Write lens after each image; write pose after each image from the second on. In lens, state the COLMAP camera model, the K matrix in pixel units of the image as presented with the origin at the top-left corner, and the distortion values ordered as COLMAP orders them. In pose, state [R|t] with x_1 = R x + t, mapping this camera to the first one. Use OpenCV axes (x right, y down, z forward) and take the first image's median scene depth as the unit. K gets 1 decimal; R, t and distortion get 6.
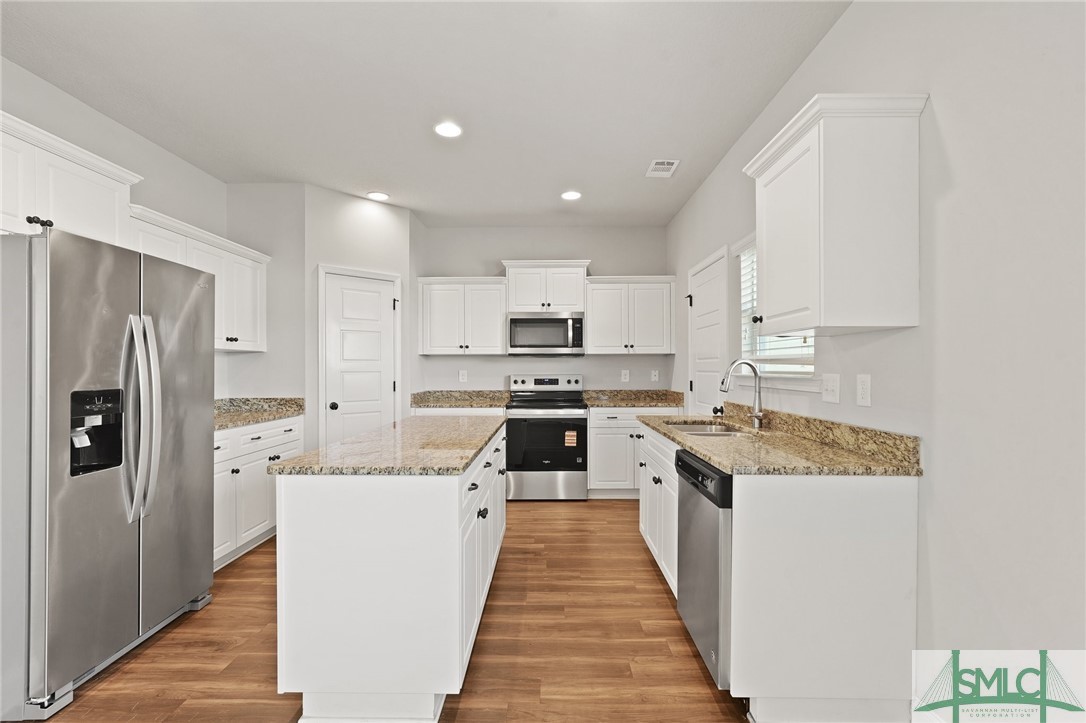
lens RADIAL K [[491.8, 0, 540.5], [0, 491.8, 369.5], [0, 0, 1]] dist [-0.010984, 0.006534]
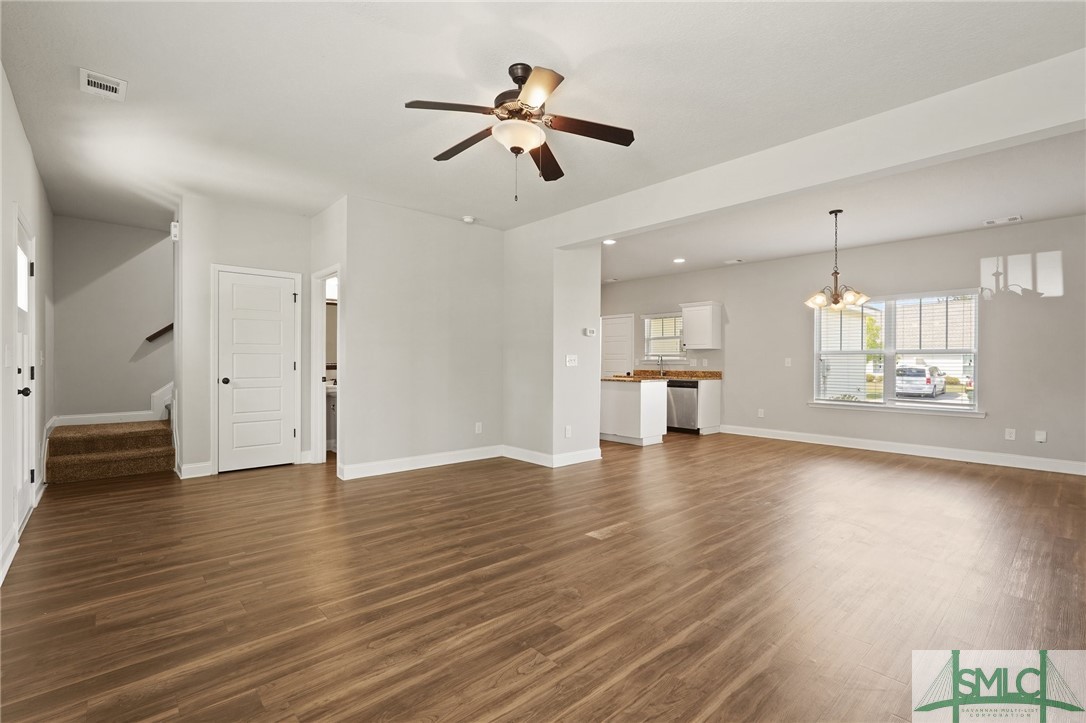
lens RADIAL K [[491.8, 0, 531.2], [0, 491.8, 359.2], [0, 0, 1]] dist [-0.010984, 0.006534]
pose [[0.738409, 0.012593, 0.674235, -1.717847], [-0.004637, 0.999897, -0.013597, 0.038369], [-0.674337, 0.006914, 0.738392, -0.584981]]
